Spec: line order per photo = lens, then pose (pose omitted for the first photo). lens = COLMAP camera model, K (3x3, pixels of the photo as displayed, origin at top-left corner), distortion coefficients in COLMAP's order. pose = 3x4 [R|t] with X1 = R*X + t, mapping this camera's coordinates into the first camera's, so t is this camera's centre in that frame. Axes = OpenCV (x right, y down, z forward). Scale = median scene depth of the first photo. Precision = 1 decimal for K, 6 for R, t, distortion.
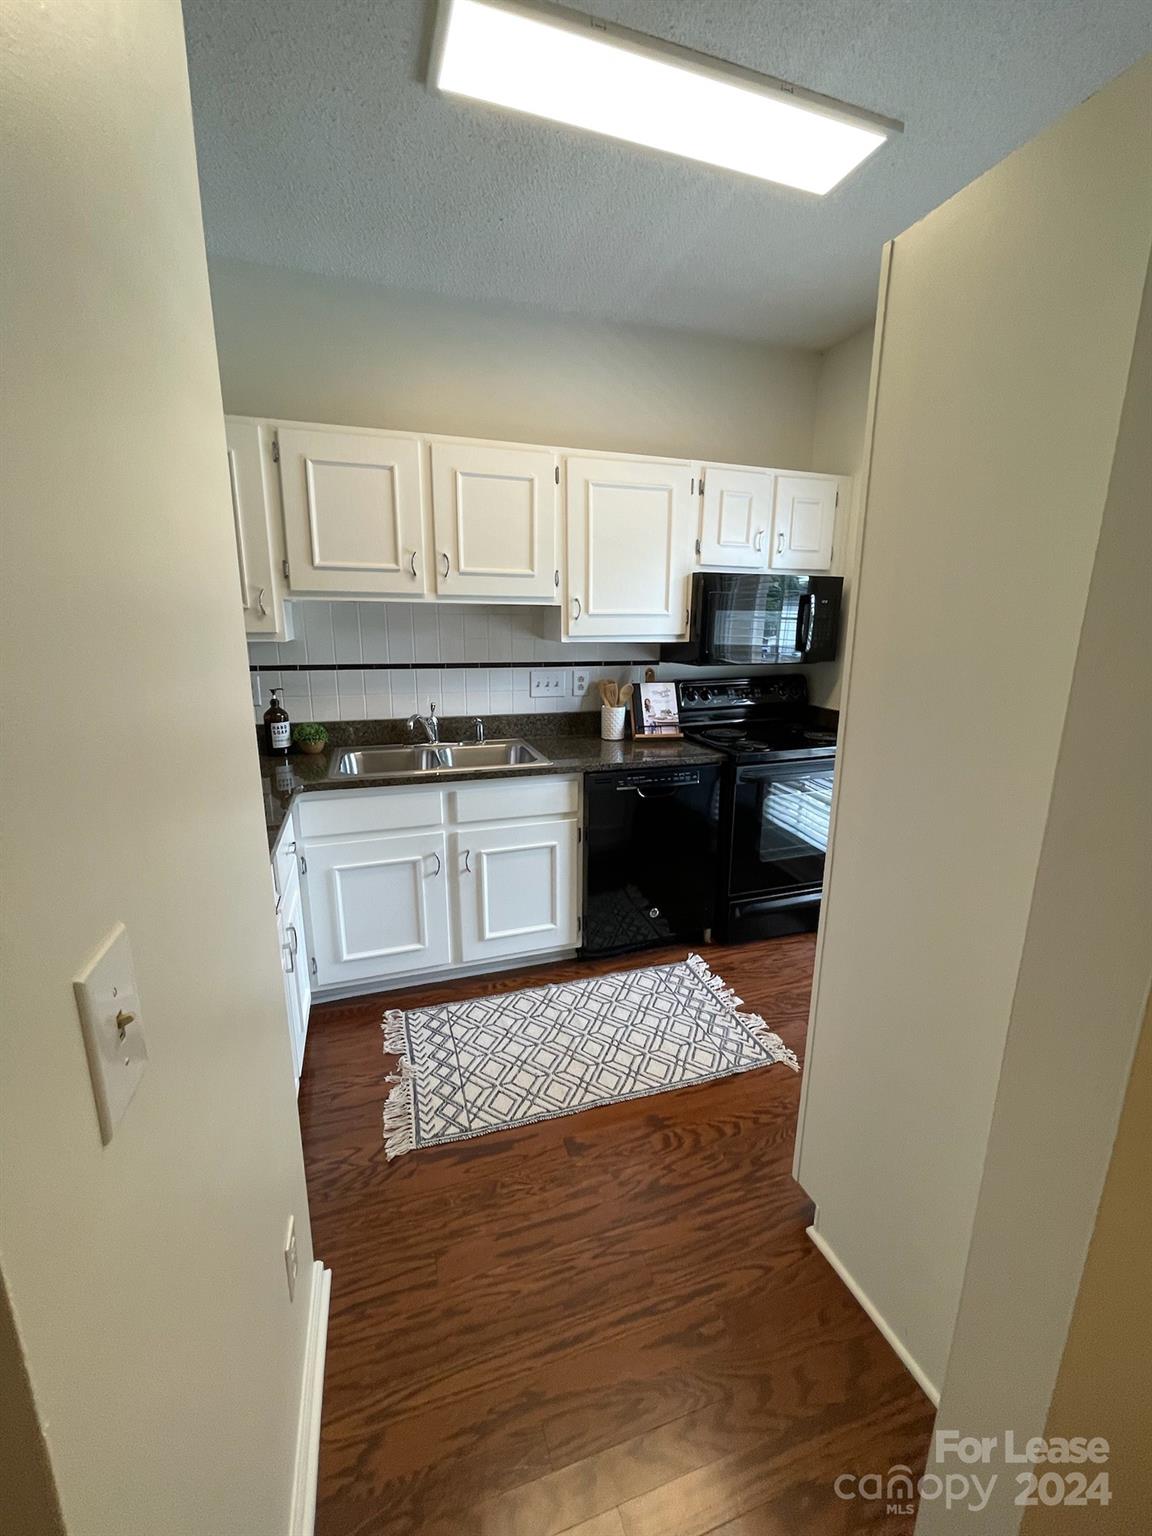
lens RADIAL K [[622.6, 0, 581.6], [0, 622.6, 760.3], [0, 0, 1]] dist [-0.005096, 0.000476]
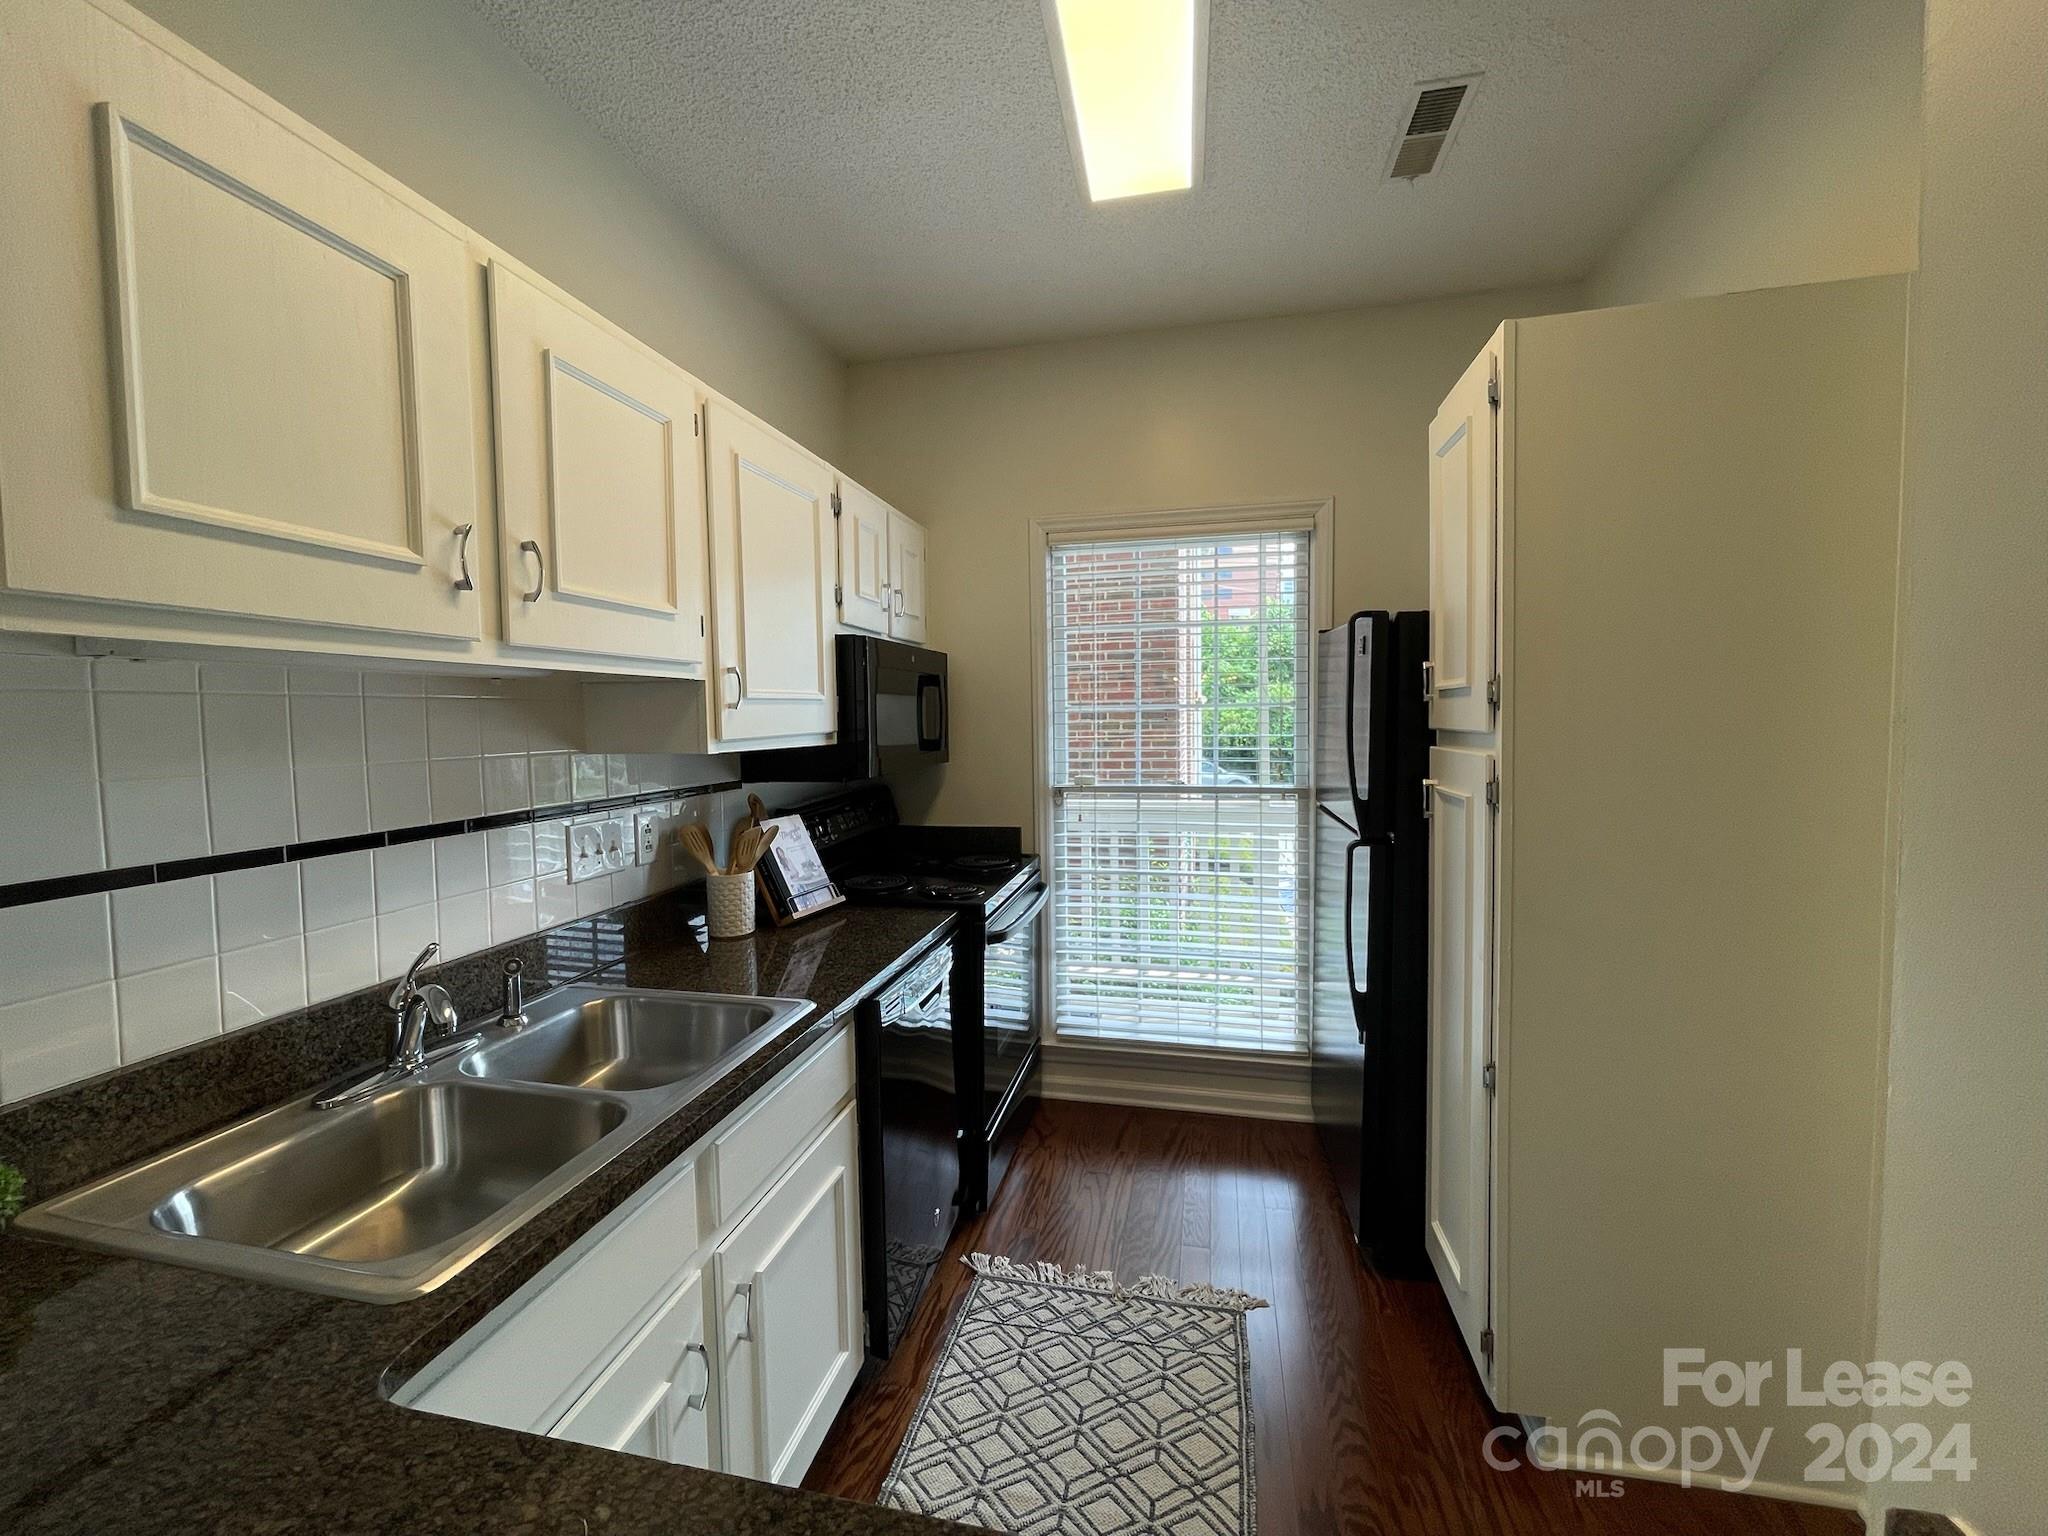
lens RADIAL K [[830.1, 0, 1020.6], [0, 830.1, 755.2], [0, 0, 1]] dist [-0.005096, 0.000476]
pose [[0.518091, -0.054787, 0.853569, -0.498638], [0.202737, 0.977374, -0.060322, -0.109930], [-0.830951, 0.204302, 0.517476, 0.503096]]
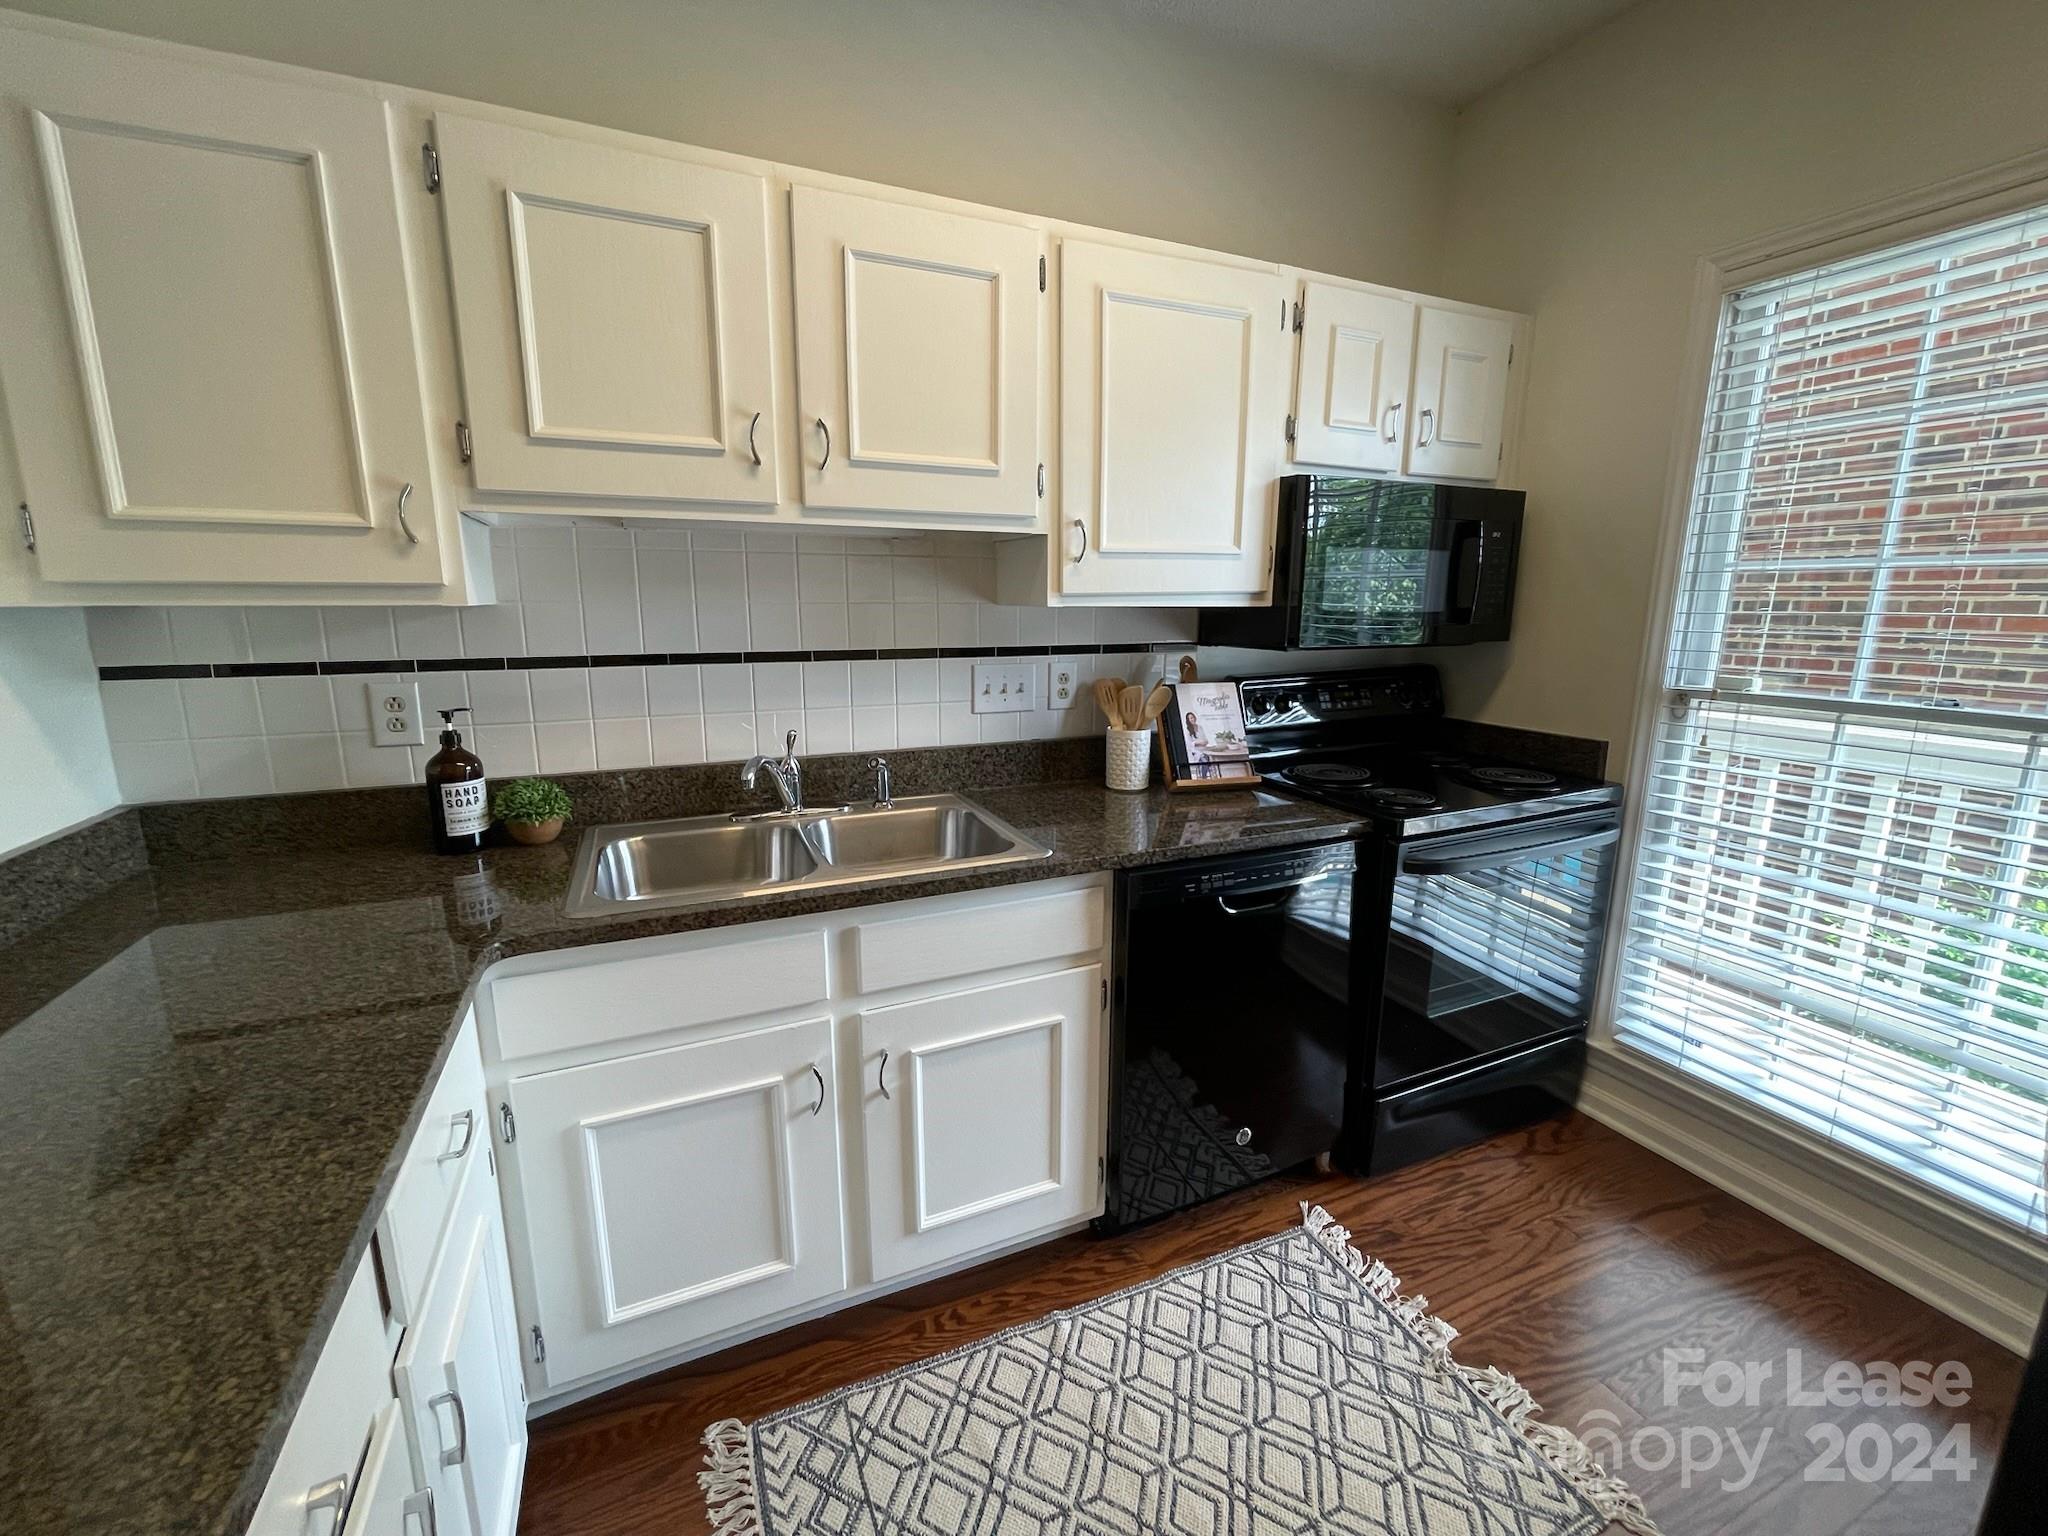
lens RADIAL K [[830.1, 0, 1017.9], [0, 830.1, 758.5], [0, 0, 1]] dist [-0.005096, 0.000476]
pose [[0.996352, -0.021828, 0.082499, -0.125492], [0.024242, 0.999304, -0.028369, -0.051520], [-0.081823, 0.030266, 0.996187, 0.358629]]
